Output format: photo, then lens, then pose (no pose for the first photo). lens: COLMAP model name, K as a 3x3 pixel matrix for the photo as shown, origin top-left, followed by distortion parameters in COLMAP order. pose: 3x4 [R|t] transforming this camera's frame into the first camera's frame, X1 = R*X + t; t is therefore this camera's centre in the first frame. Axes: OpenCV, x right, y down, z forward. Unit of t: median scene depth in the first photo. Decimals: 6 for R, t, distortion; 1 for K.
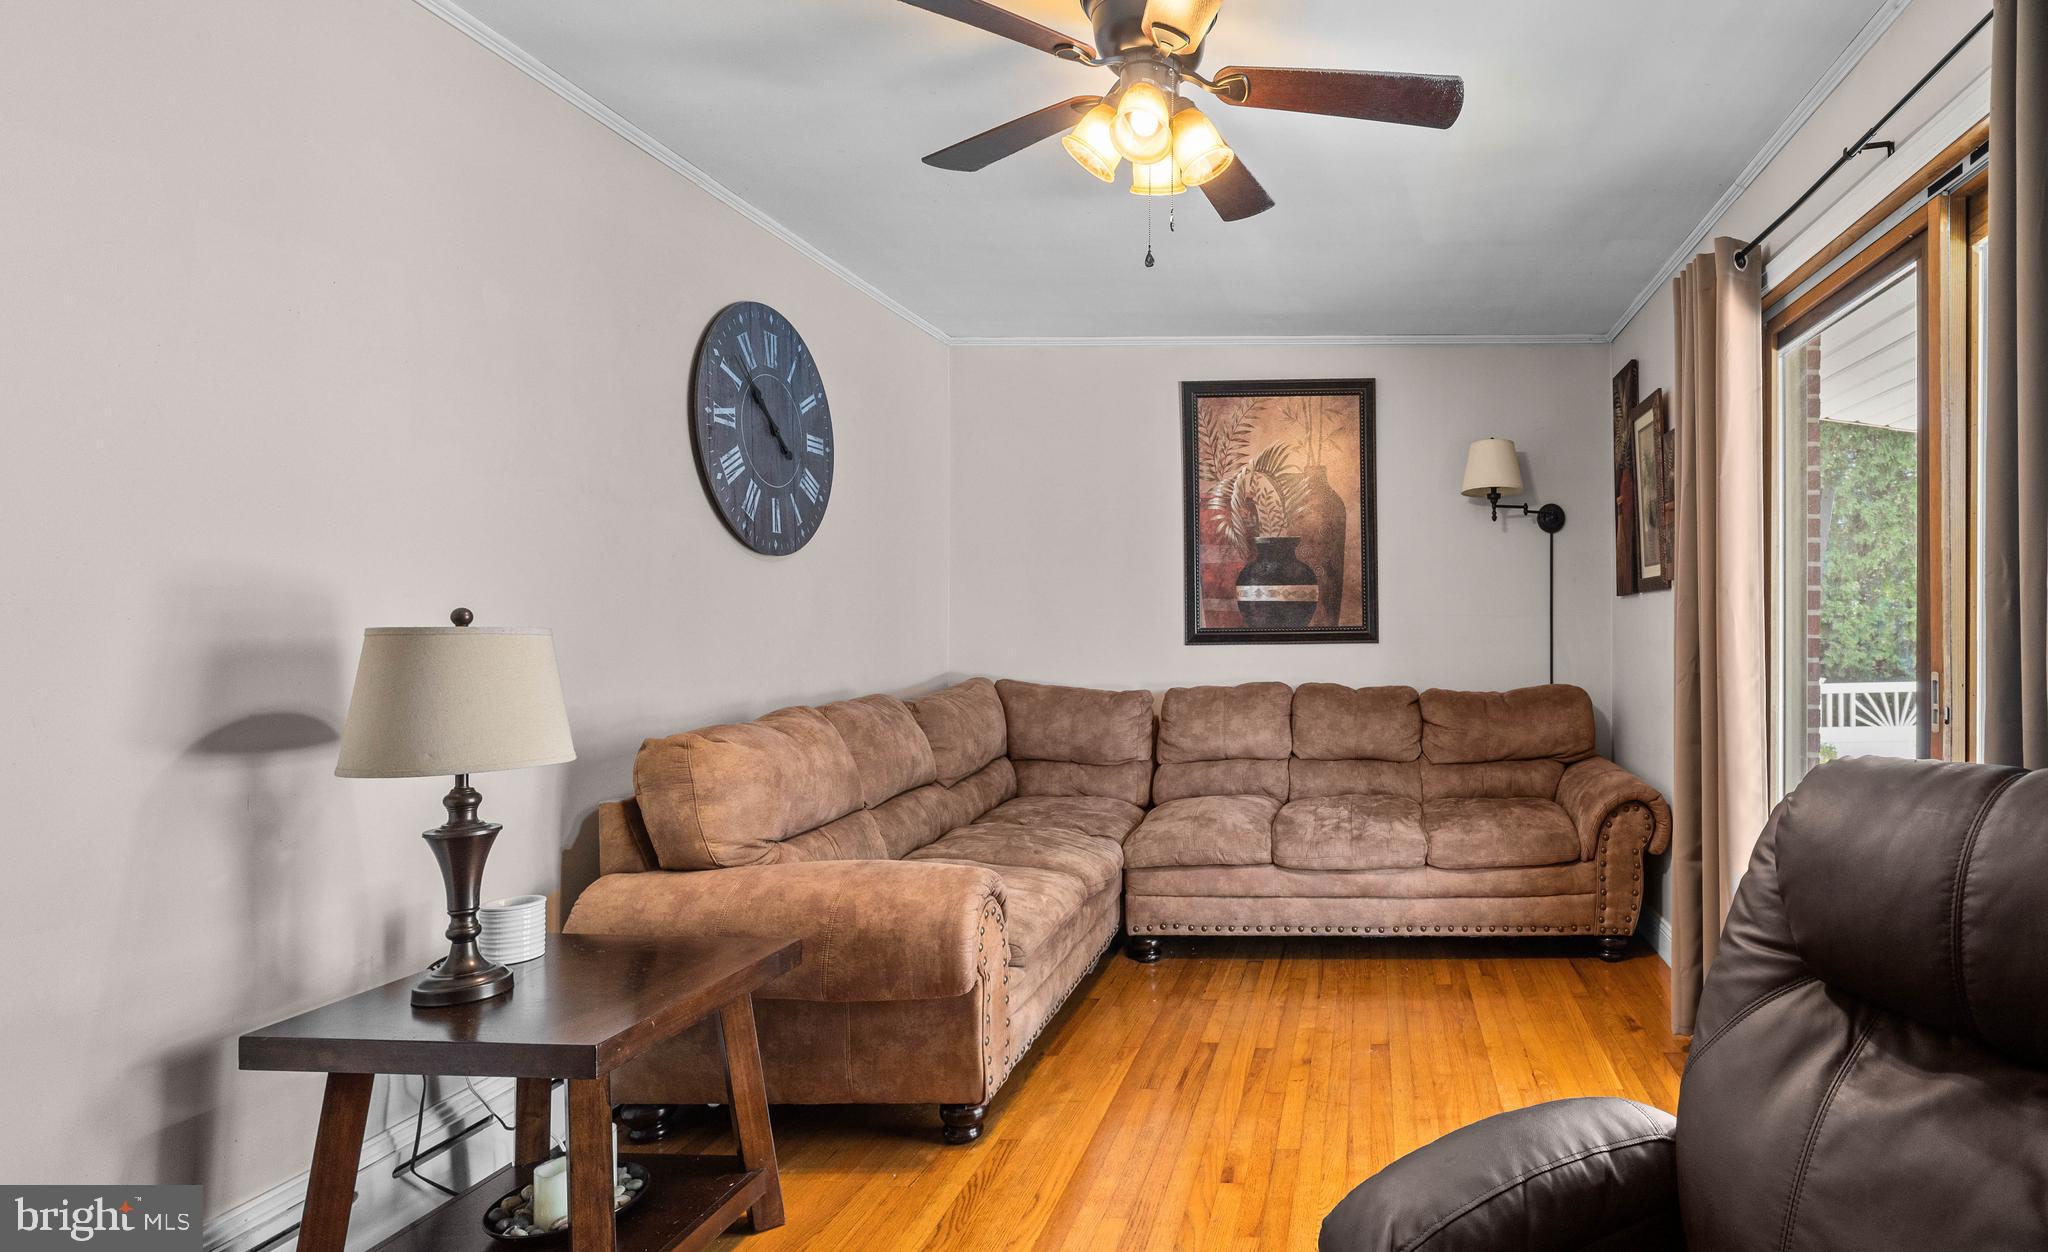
lens RADIAL K [[1102.3, 0, 1024.0], [0, 1102.3, 626.0], [0, 0, 1]] dist [0.002572, 0.000042]
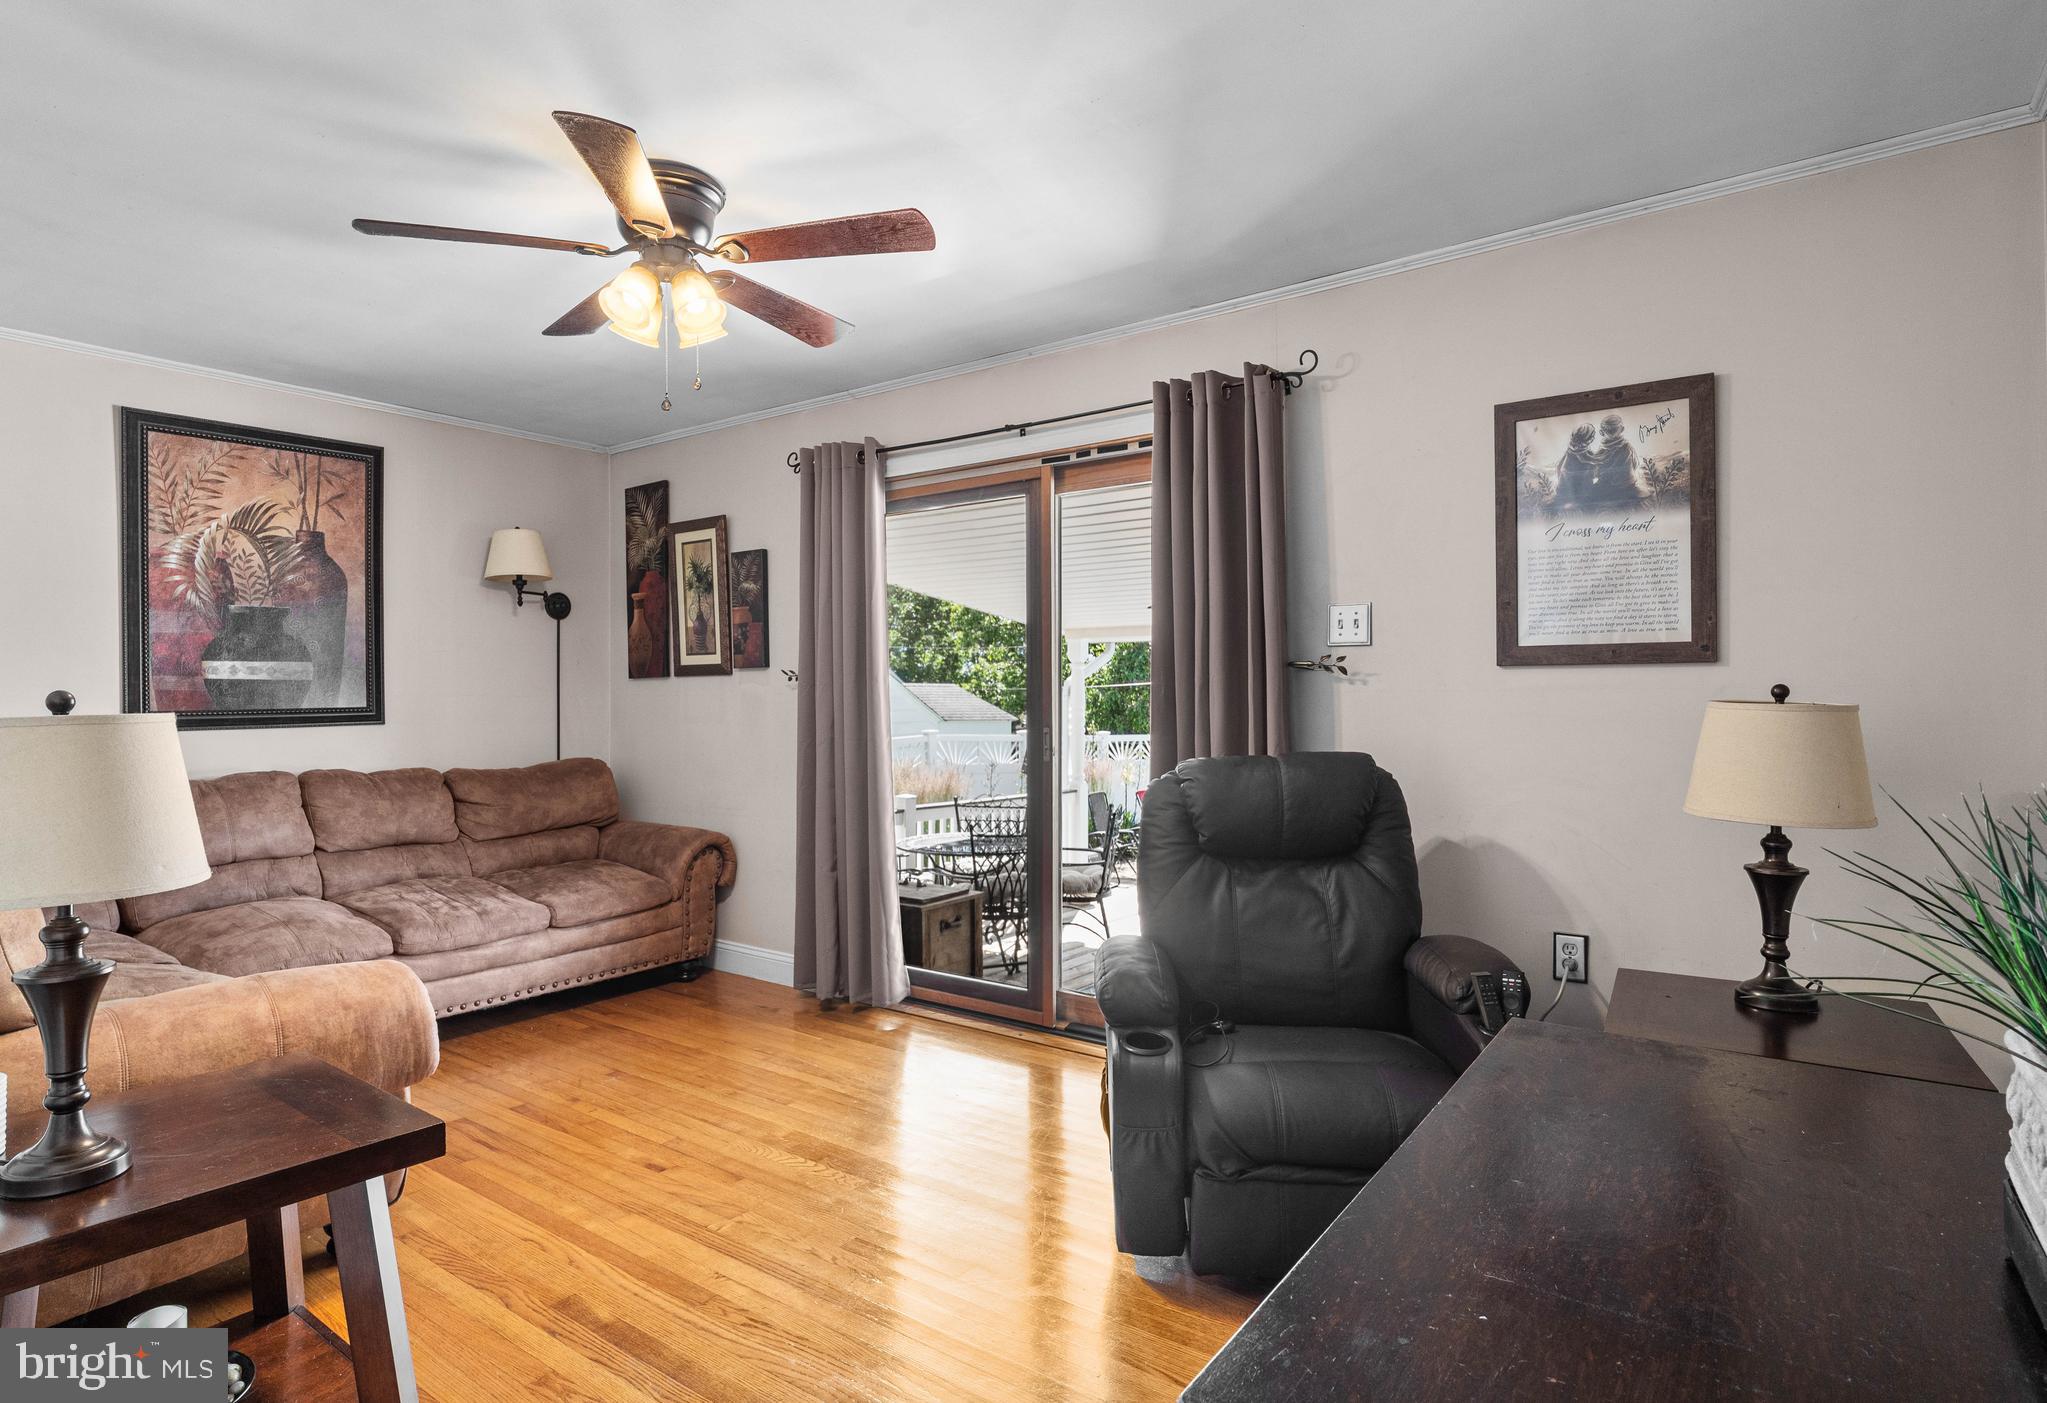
lens RADIAL K [[1086.1, 0, 1023.5], [0, 1086.1, 701.5], [0, 0, 1]] dist [-0.000210, -0.000699]
pose [[0.595039, -0.005024, 0.803681, -0.131913], [0.007762, 0.999970, 0.000505, -0.000871], [-0.803659, 0.005937, 0.595060, -0.005042]]
